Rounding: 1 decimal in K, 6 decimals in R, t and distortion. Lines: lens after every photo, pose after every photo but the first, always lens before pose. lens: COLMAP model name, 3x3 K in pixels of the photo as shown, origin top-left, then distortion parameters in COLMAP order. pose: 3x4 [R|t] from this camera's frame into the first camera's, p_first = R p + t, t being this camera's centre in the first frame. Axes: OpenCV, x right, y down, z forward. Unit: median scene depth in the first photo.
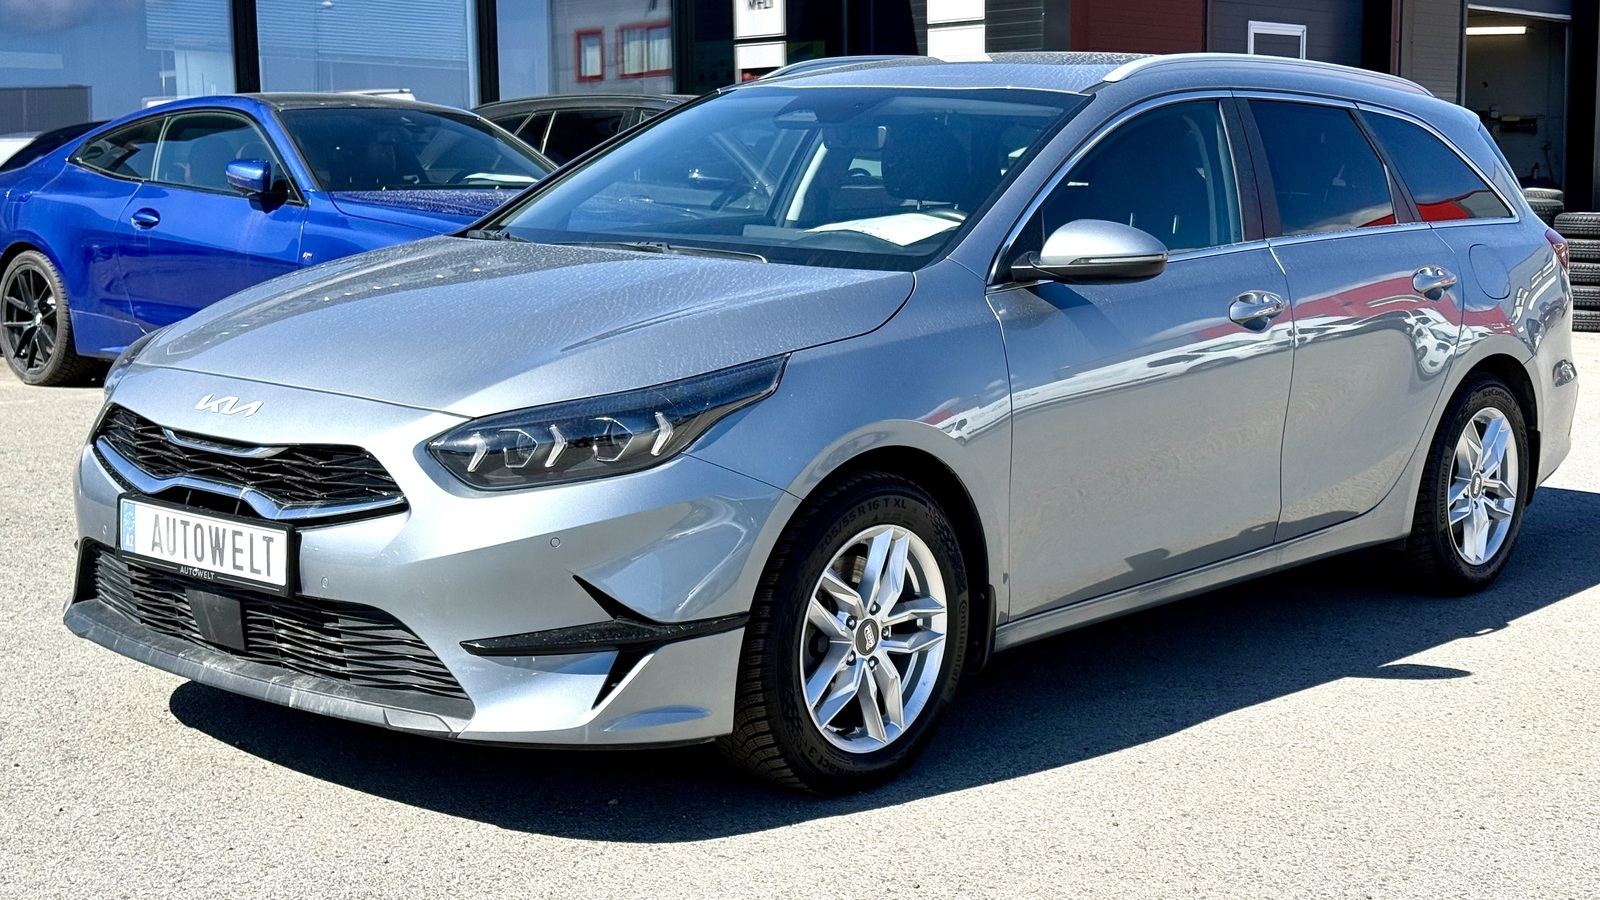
lens RADIAL K [[2144.6, 0, 800.0], [0, 2144.6, 450.0], [0, 0, 1]] dist [-0.003024, 0.011517]
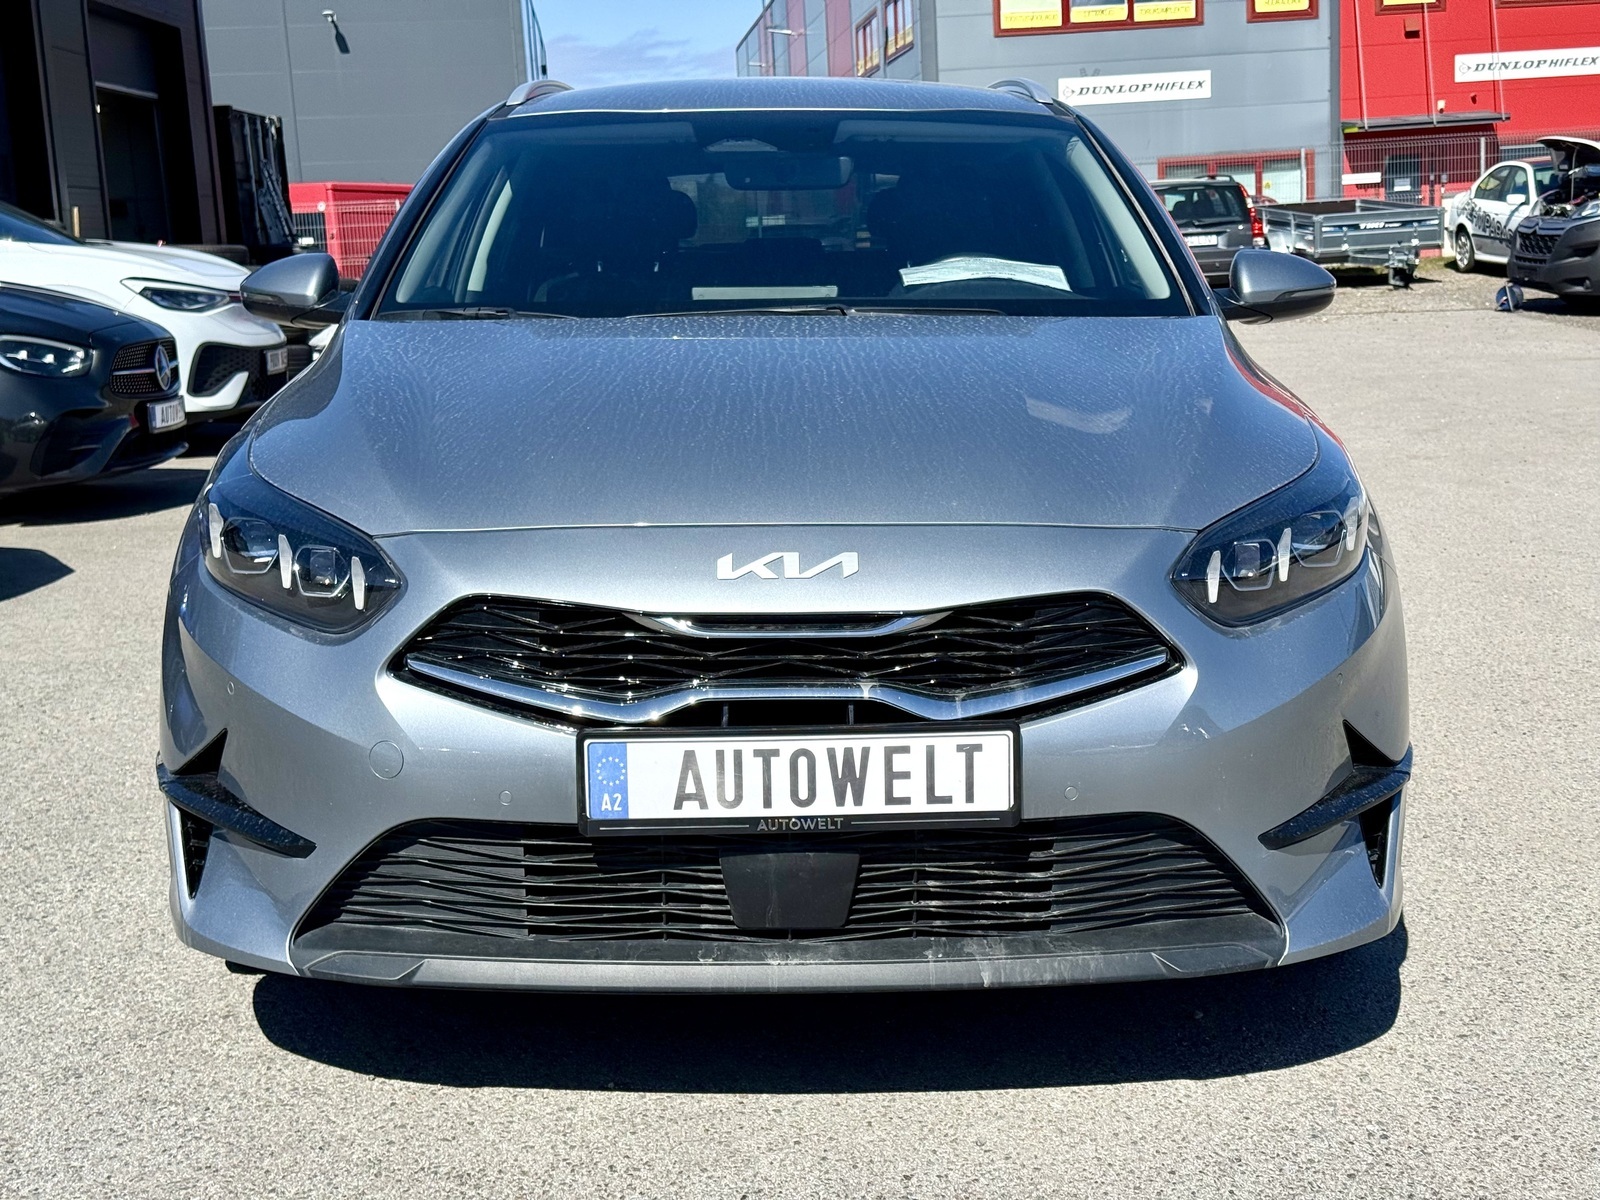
lens RADIAL K [[2259.9, 0, 800.0], [0, 2259.9, 600.0], [0, 0, 1]] dist [0.040101, 0.043332]
pose [[0.773103, -0.134885, 0.619772, -0.688036], [0.120973, 0.990547, 0.064677, -0.054227], [-0.622637, 0.024973, 0.782112, 0.452252]]
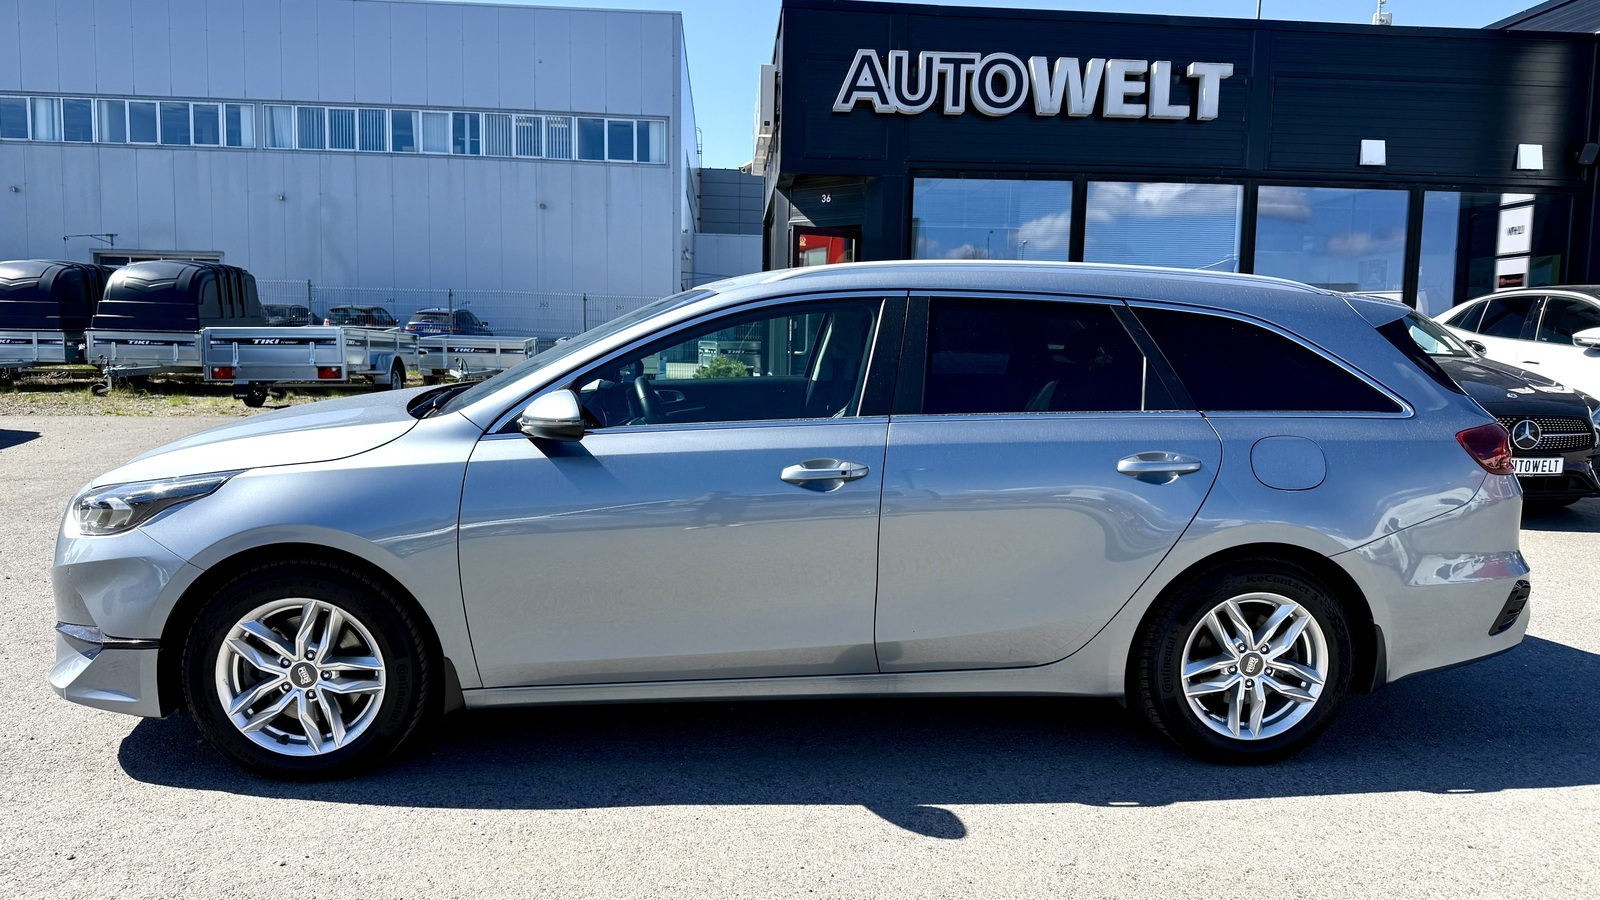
lens RADIAL K [[1114.5, 0, 800.0], [0, 1114.5, 450.0], [0, 0, 1]] dist [-0.001921, -0.000522]
pose [[0.745604, 0.092389, -0.659954, 0.772047], [-0.108261, 0.993980, 0.016840, -0.112035], [0.657537, 0.058891, 0.751117, 0.675309]]
